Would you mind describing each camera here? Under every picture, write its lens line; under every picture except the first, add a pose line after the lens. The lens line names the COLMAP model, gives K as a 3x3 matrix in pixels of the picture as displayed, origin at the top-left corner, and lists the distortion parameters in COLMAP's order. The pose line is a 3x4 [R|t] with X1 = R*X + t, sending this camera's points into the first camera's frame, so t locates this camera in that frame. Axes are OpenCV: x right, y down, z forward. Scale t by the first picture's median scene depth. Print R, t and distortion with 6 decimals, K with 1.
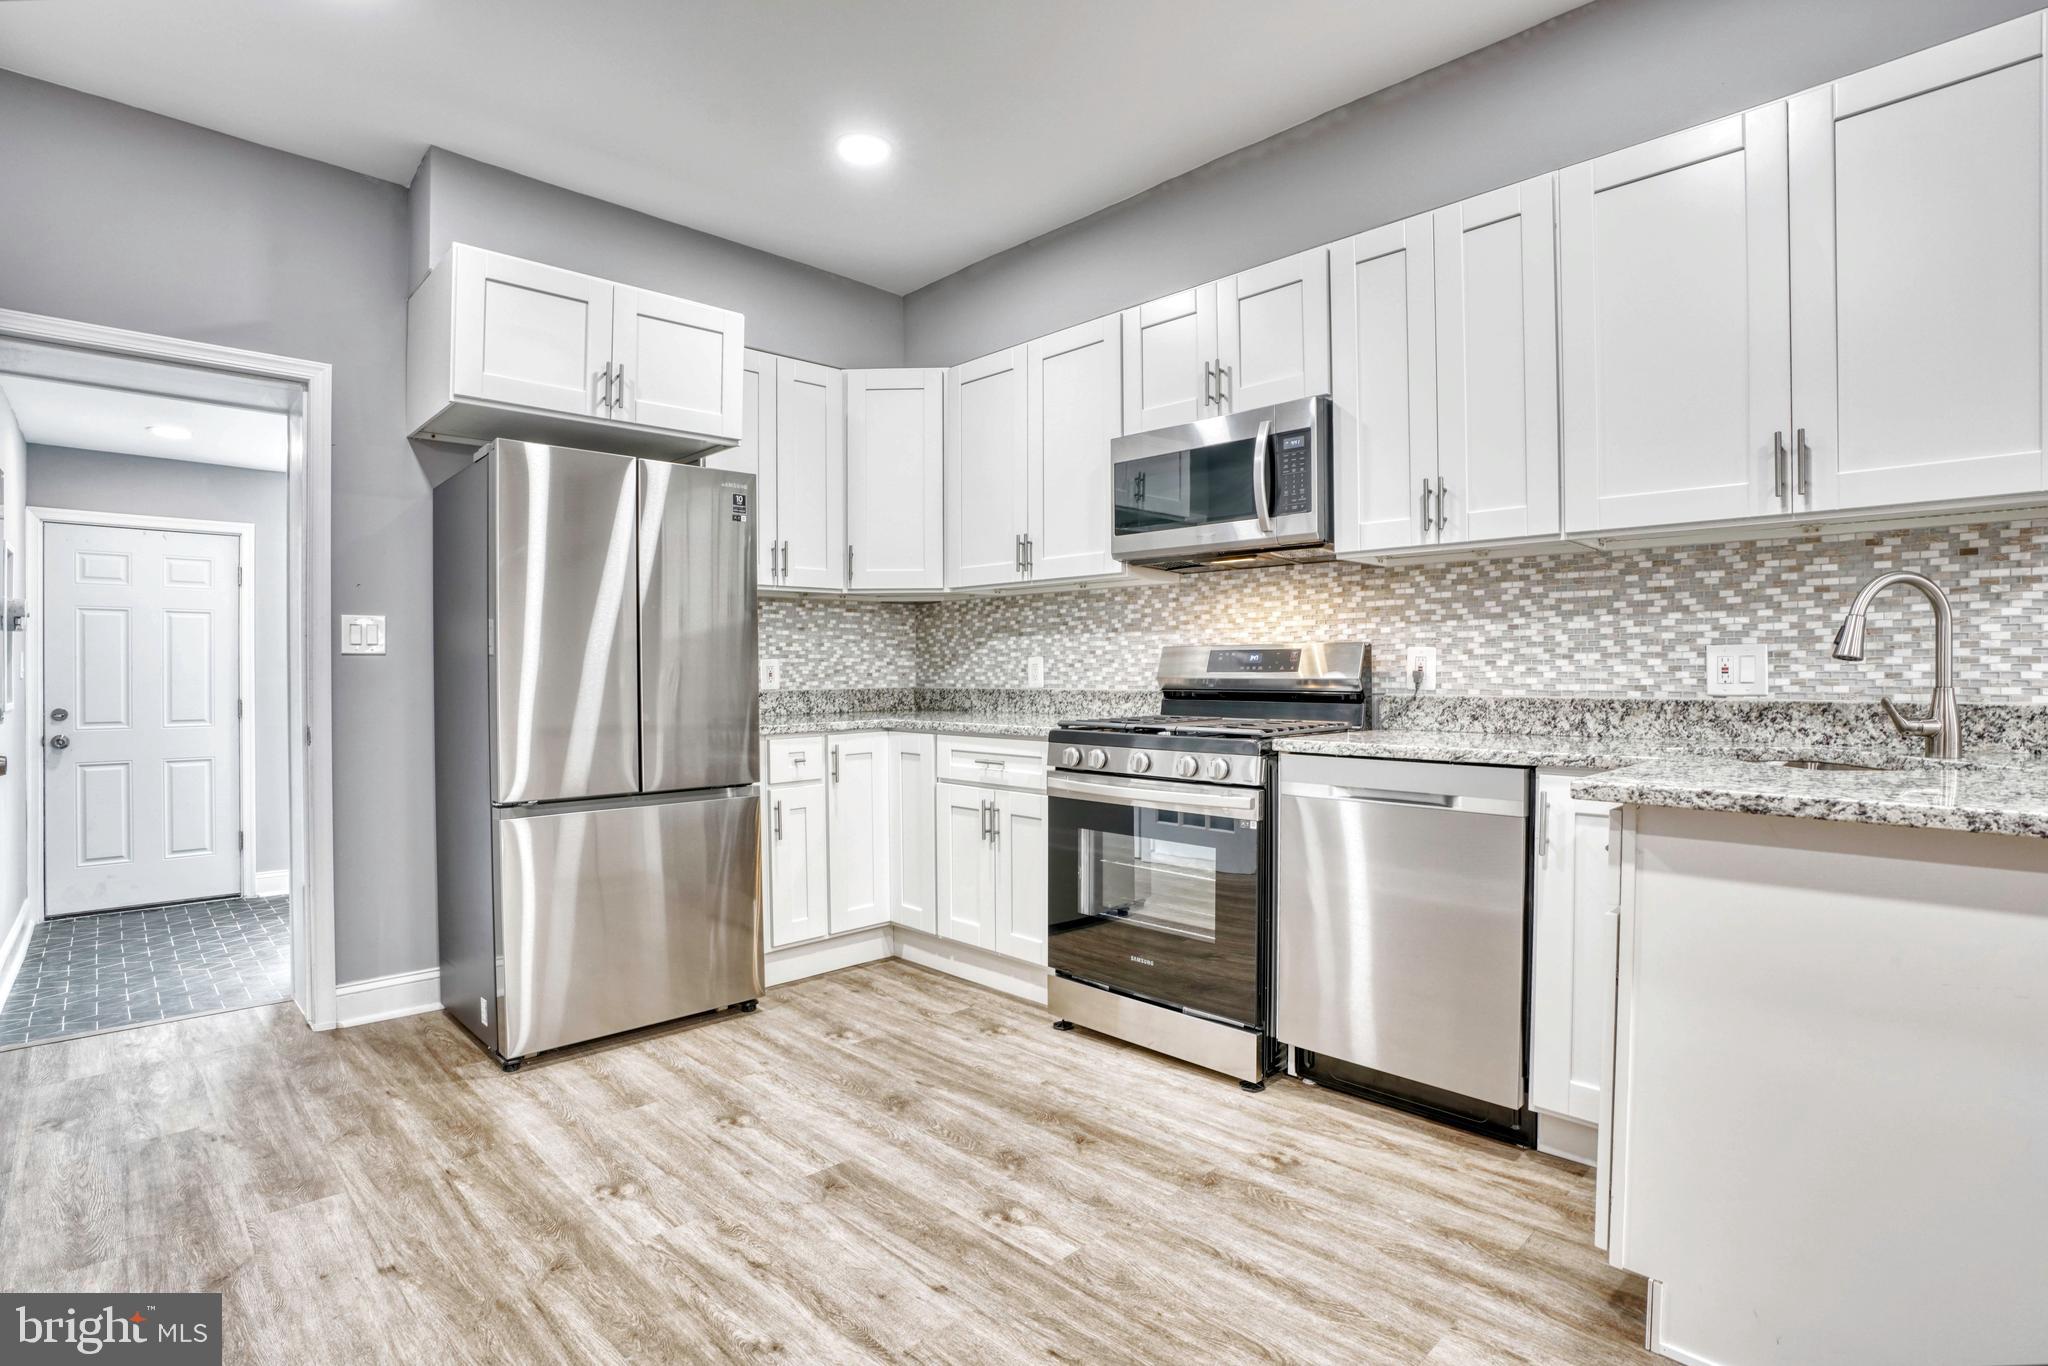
lens RADIAL K [[1010.5, 0, 1015.1], [0, 1010.5, 675.4], [0, 0, 1]] dist [-0.055461, 0.022232]
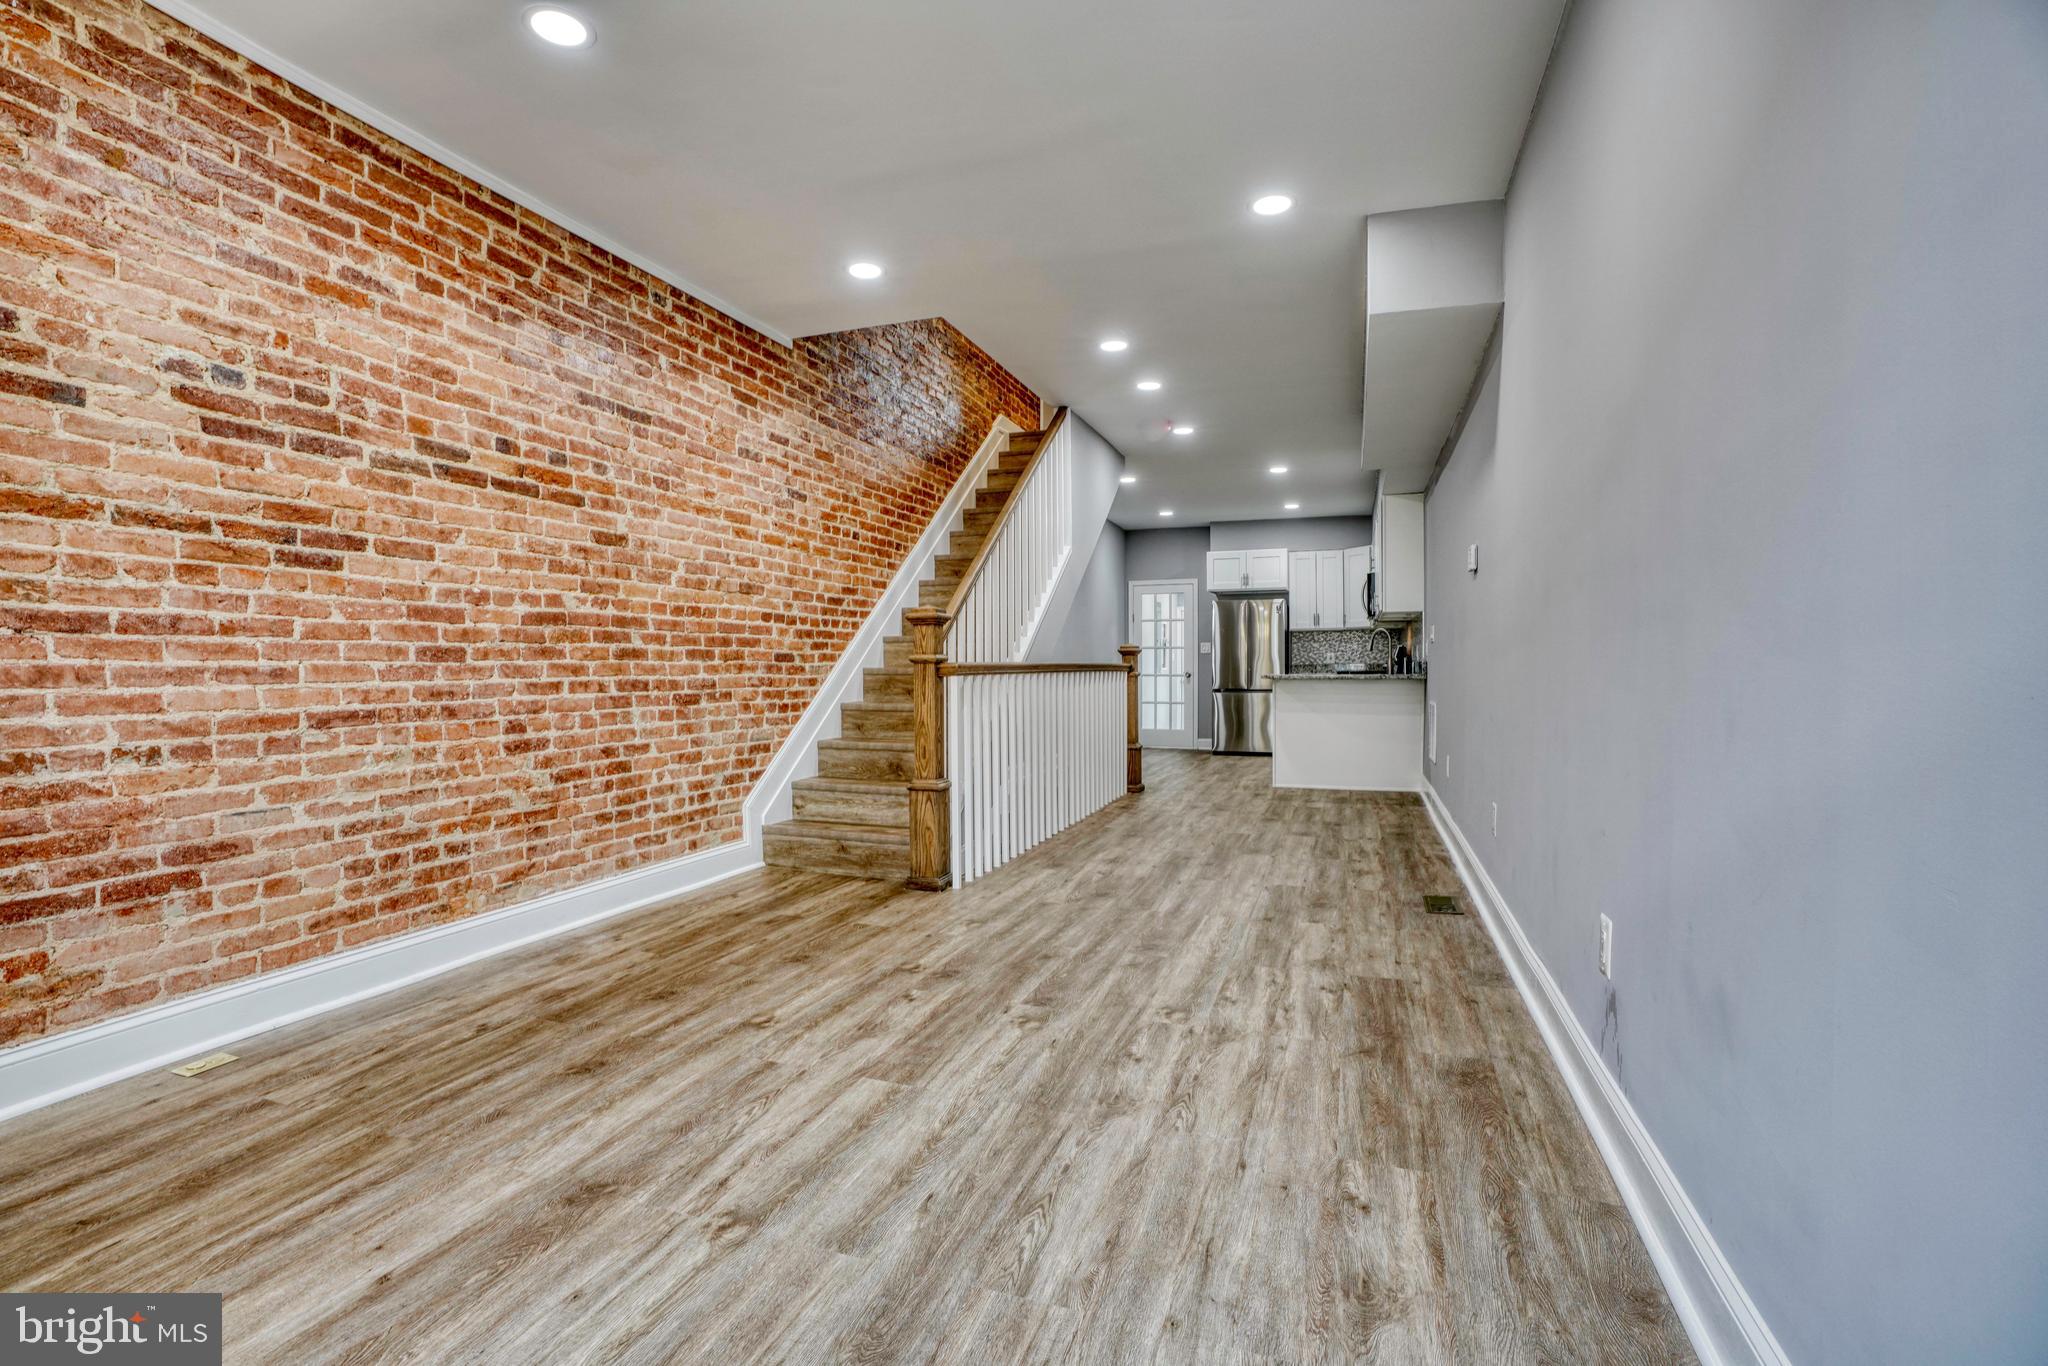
lens RADIAL K [[949.2, 0, 994.5], [0, 949.2, 684.6], [0, 0, 1]] dist [-0.066598, 0.024678]
pose [[0.424067, 0.014028, -0.905522, 2.558722], [0.000549, 0.999876, 0.015747, 0.046257], [0.905631, -0.007175, 0.424007, -1.430220]]
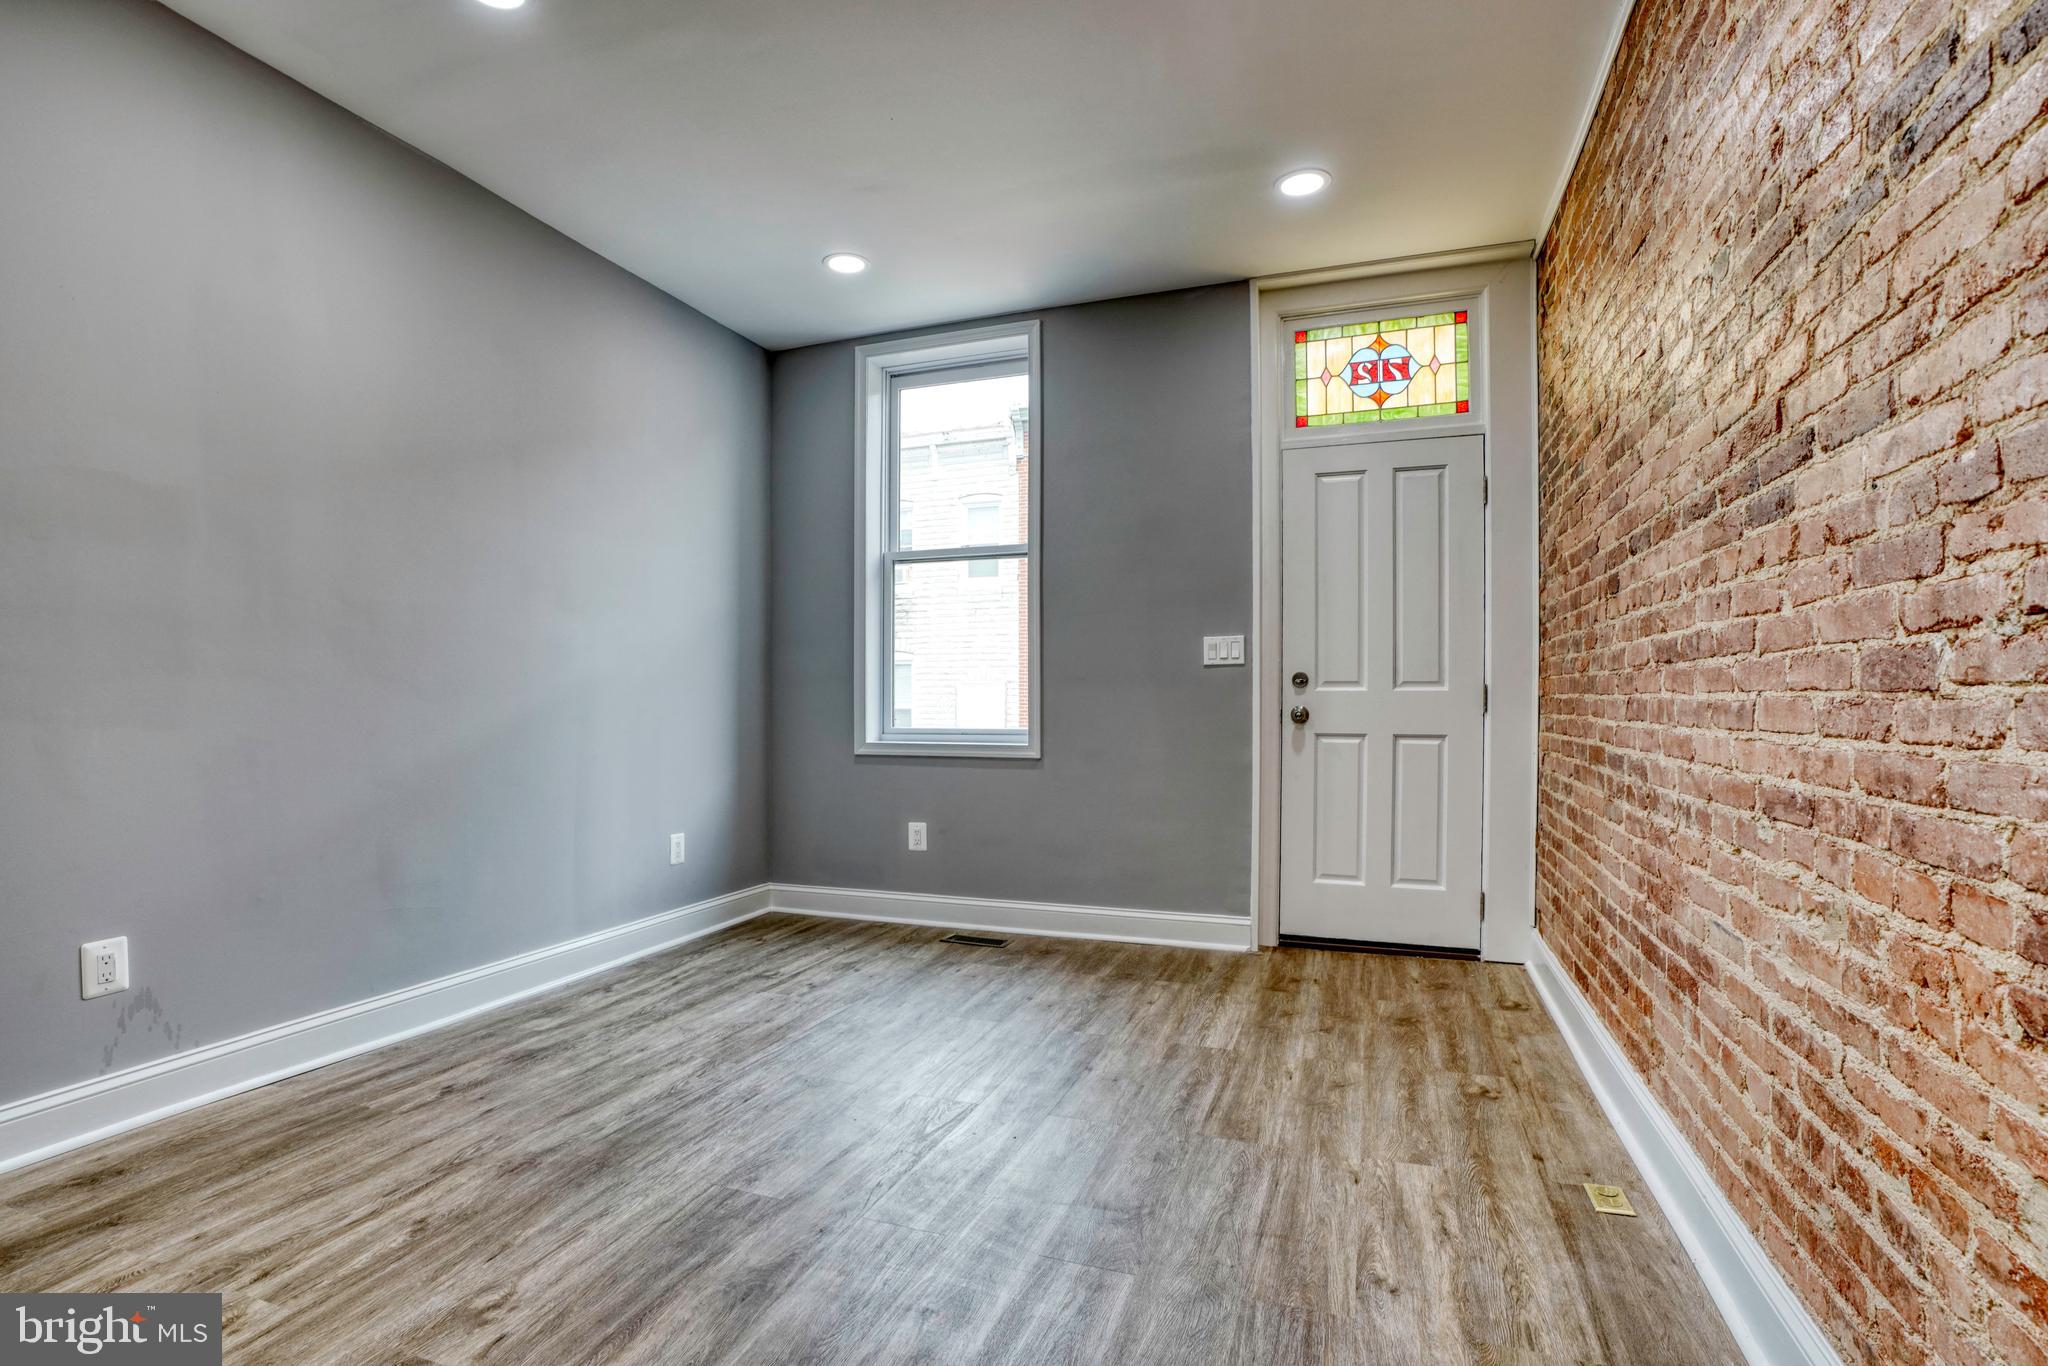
lens RADIAL K [[985.3, 0, 998.7], [0, 985.3, 709.7], [0, 0, 1]] dist [-0.047220, 0.006783]
pose [[-0.426868, -0.011033, 0.904247, 1.132971], [0.003027, 0.999903, 0.013629, 0.037535], [-0.904309, 0.008555, -0.426793, -1.051042]]
